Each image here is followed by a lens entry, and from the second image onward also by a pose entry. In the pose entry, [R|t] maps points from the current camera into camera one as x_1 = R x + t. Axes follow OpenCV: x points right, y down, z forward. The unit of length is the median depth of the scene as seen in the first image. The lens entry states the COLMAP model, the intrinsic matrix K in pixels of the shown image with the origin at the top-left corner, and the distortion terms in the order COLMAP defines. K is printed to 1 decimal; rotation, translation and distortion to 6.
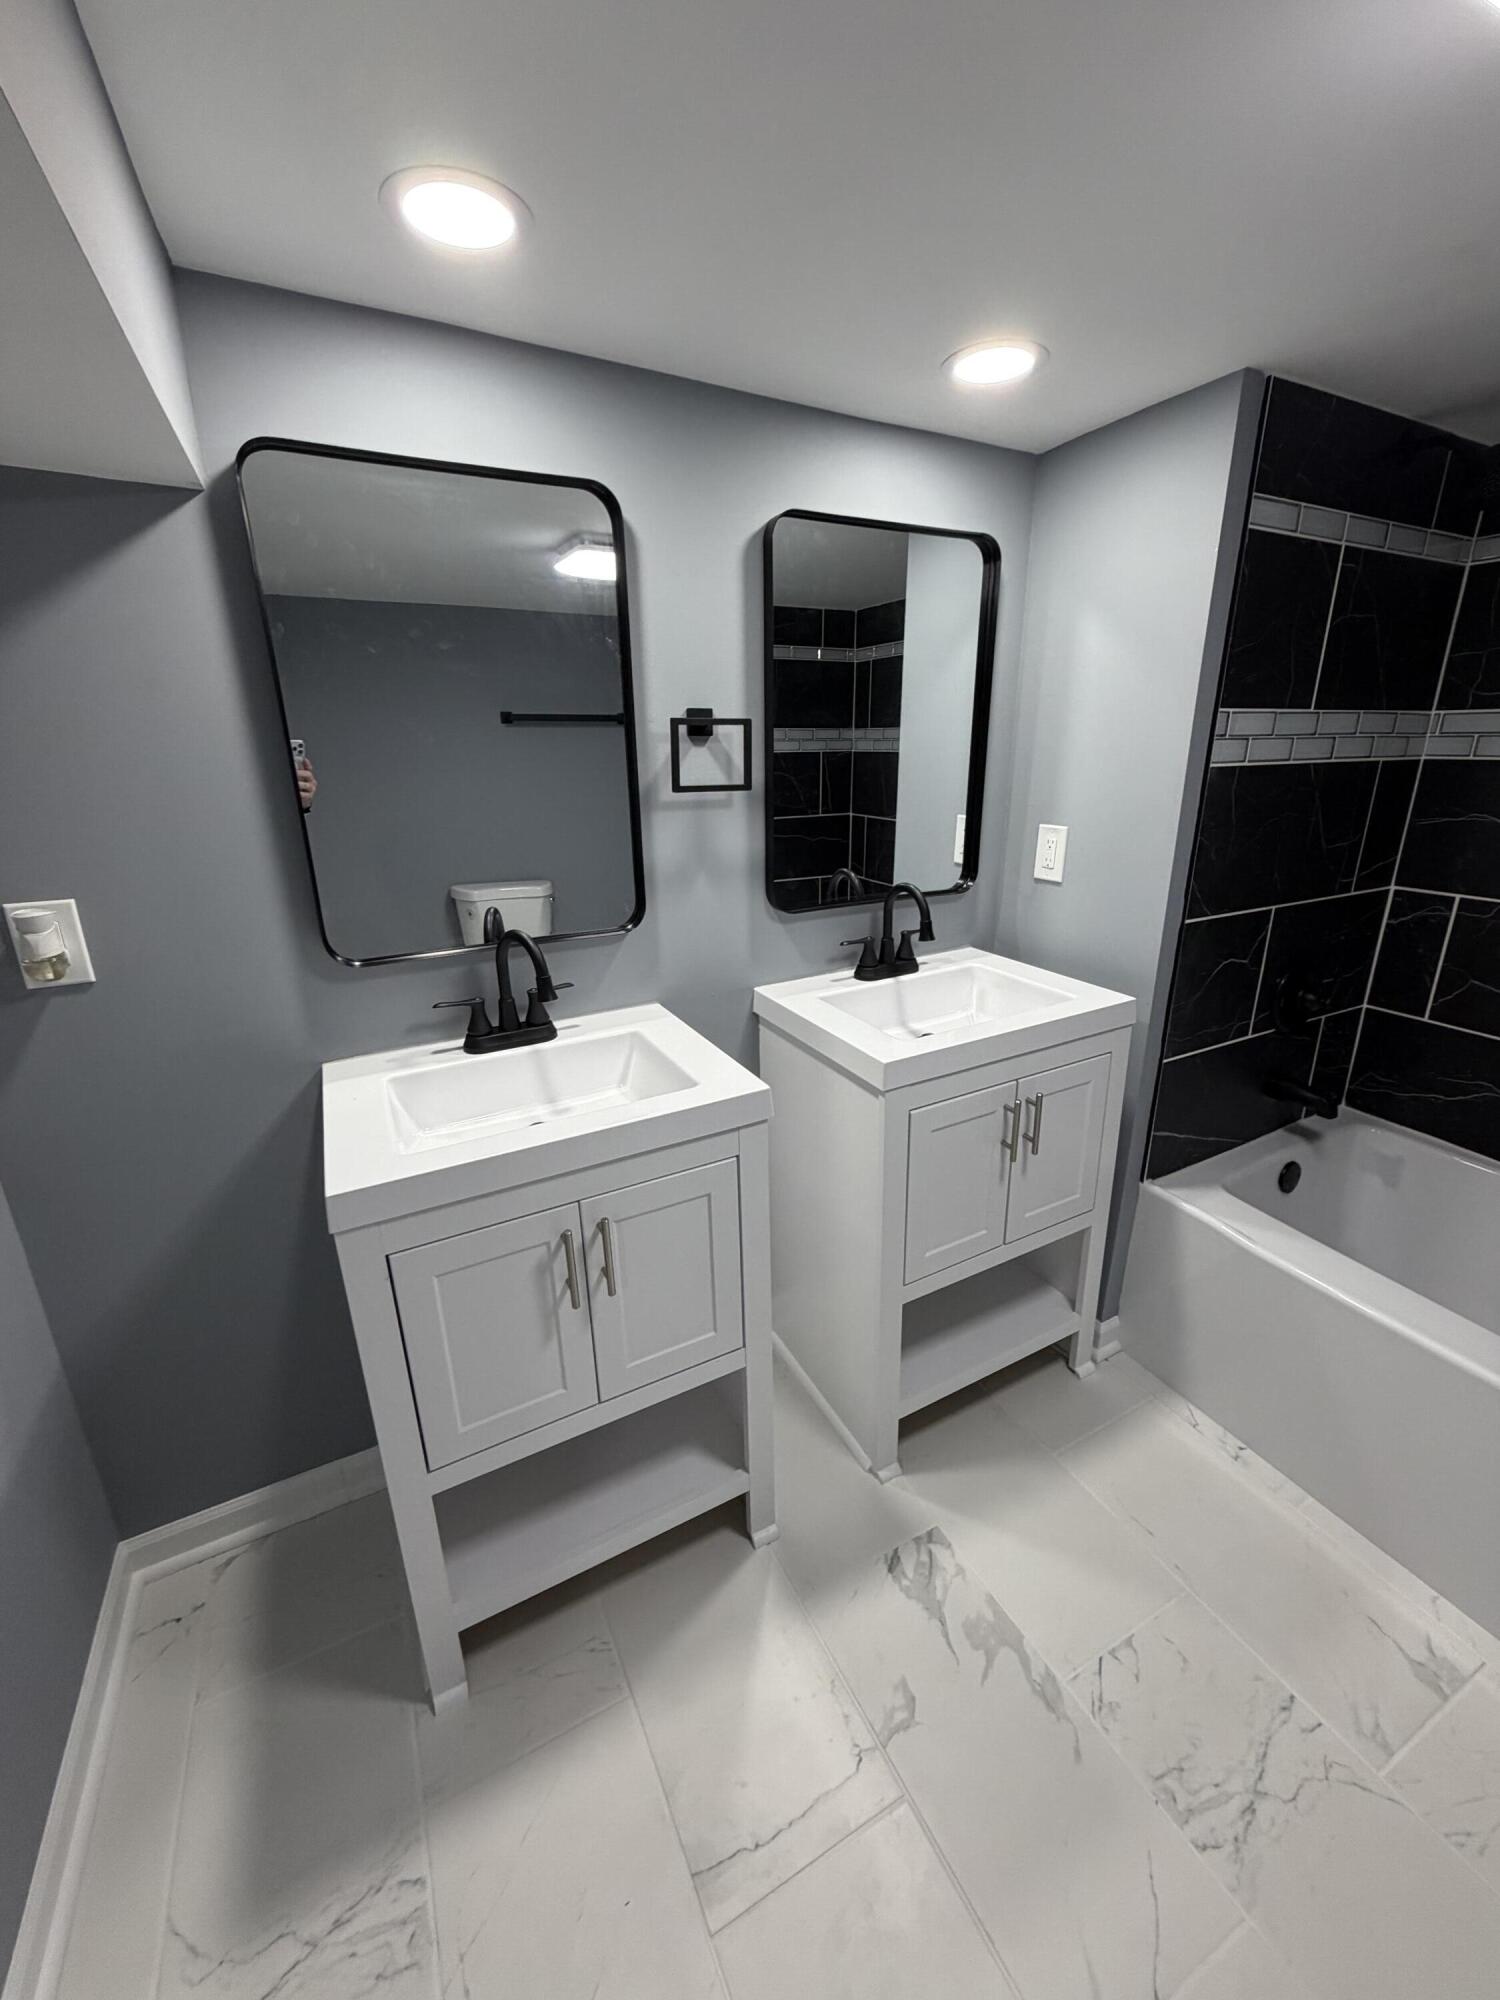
lens RADIAL K [[794.4, 0, 750.1], [0, 794.4, 993.7], [0, 0, 1]] dist [0.000016, -0.000201]
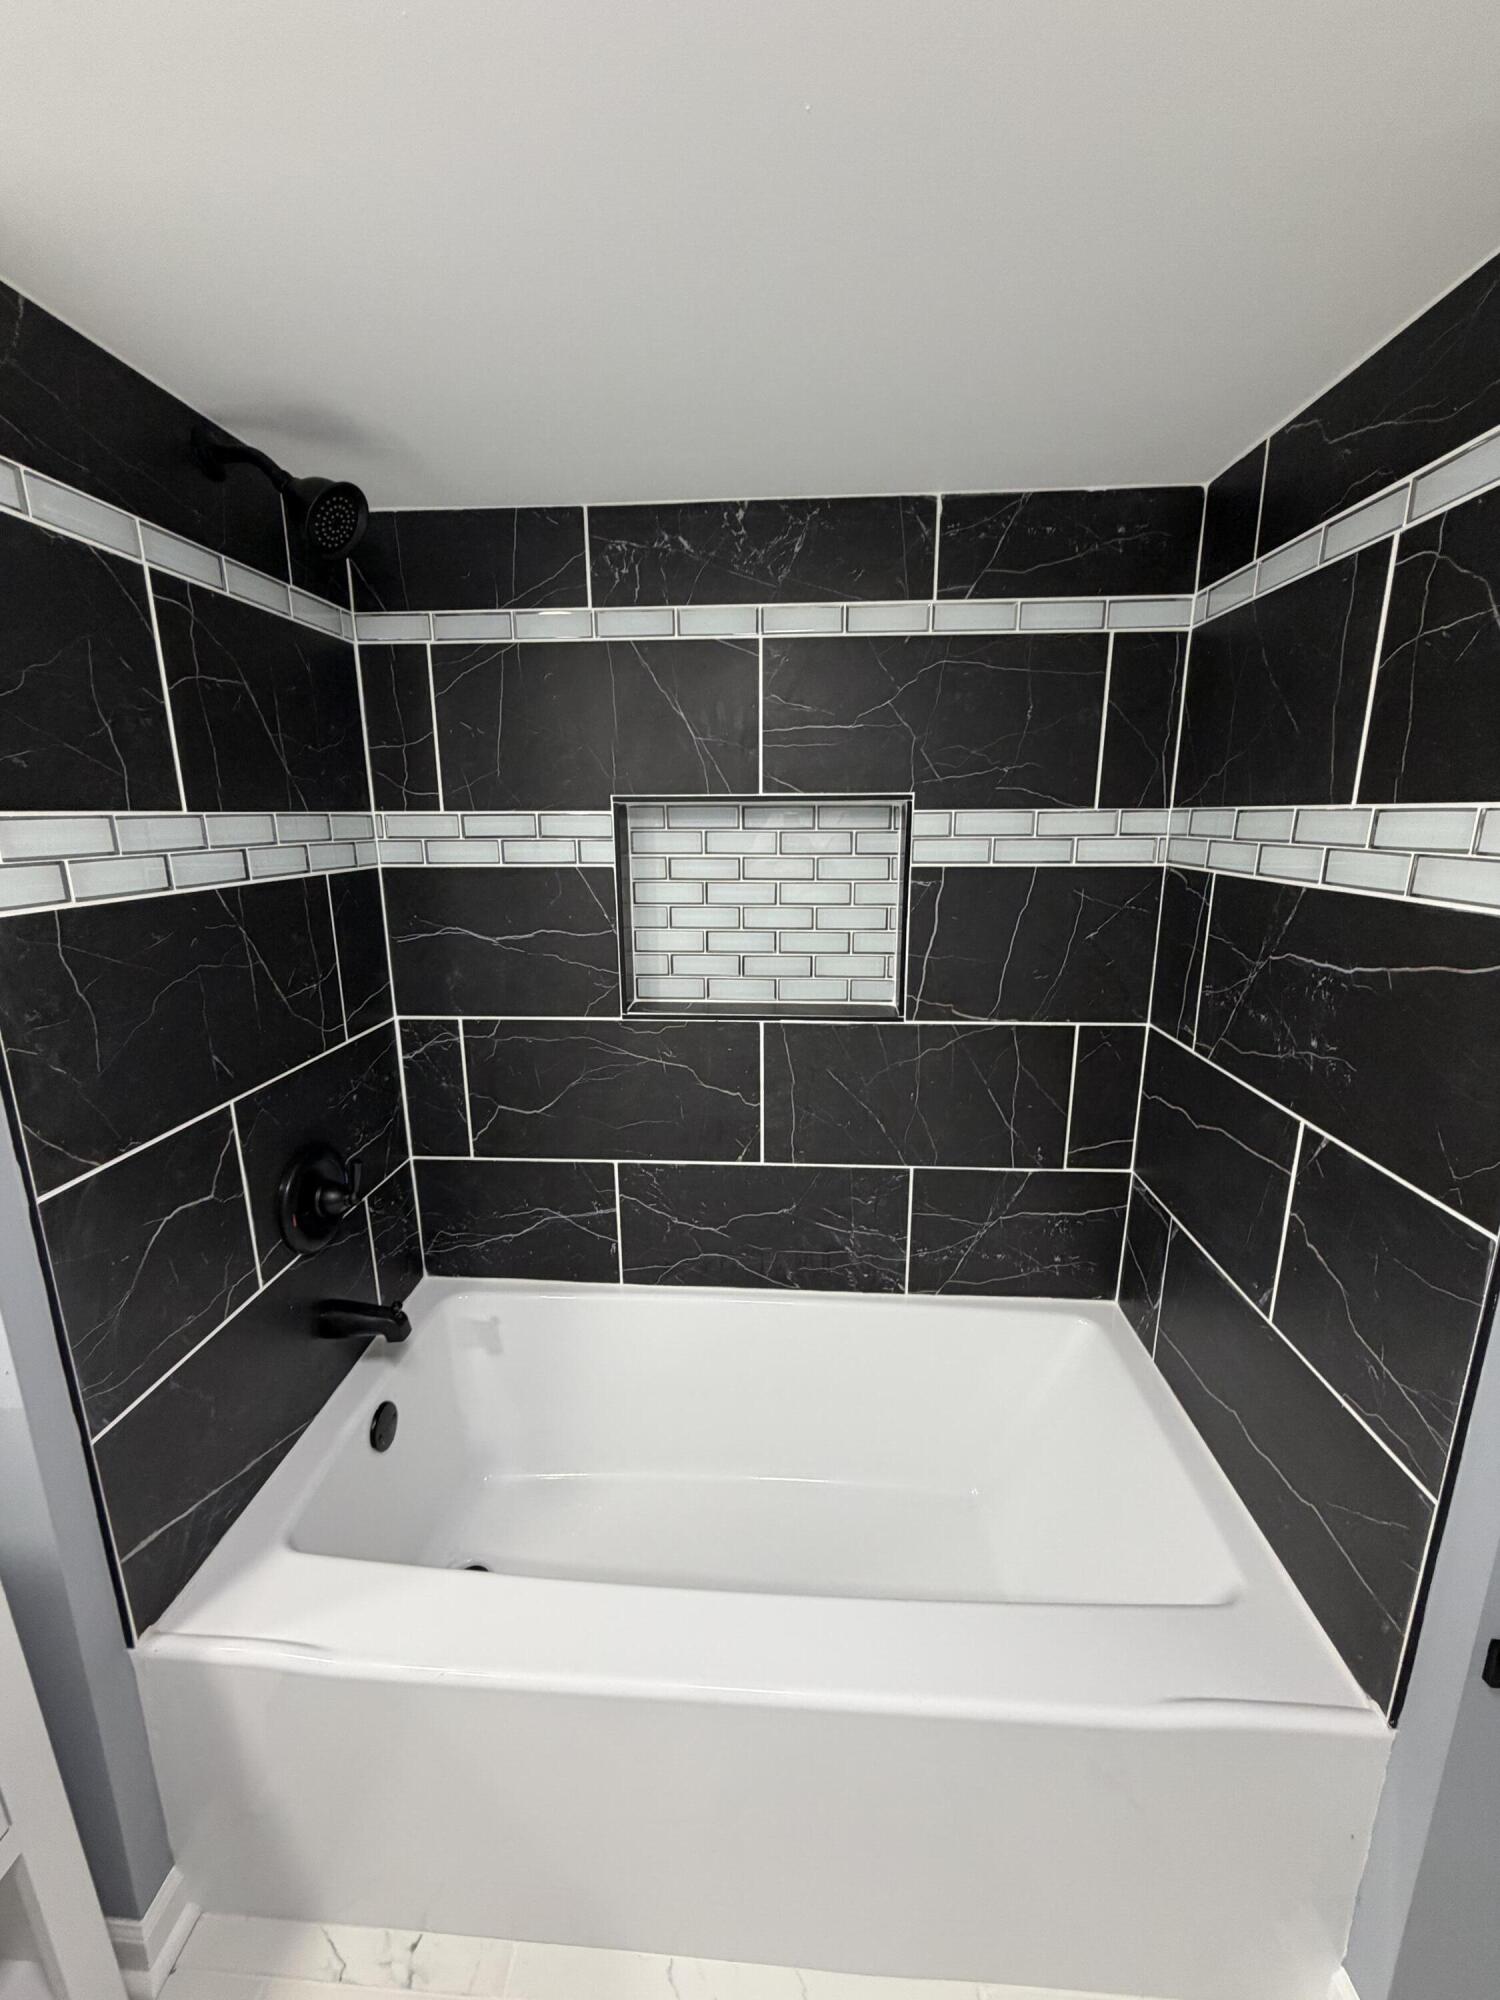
lens RADIAL K [[794.4, 0, 750.1], [0, 794.4, 993.7], [0, 0, 1]] dist [0.000016, -0.000201]
pose [[0.509584, -0.183290, 0.840672, 0.372483], [0.260818, 0.963982, 0.052077, -0.127978], [-0.819938, 0.192724, 0.539036, 0.300546]]
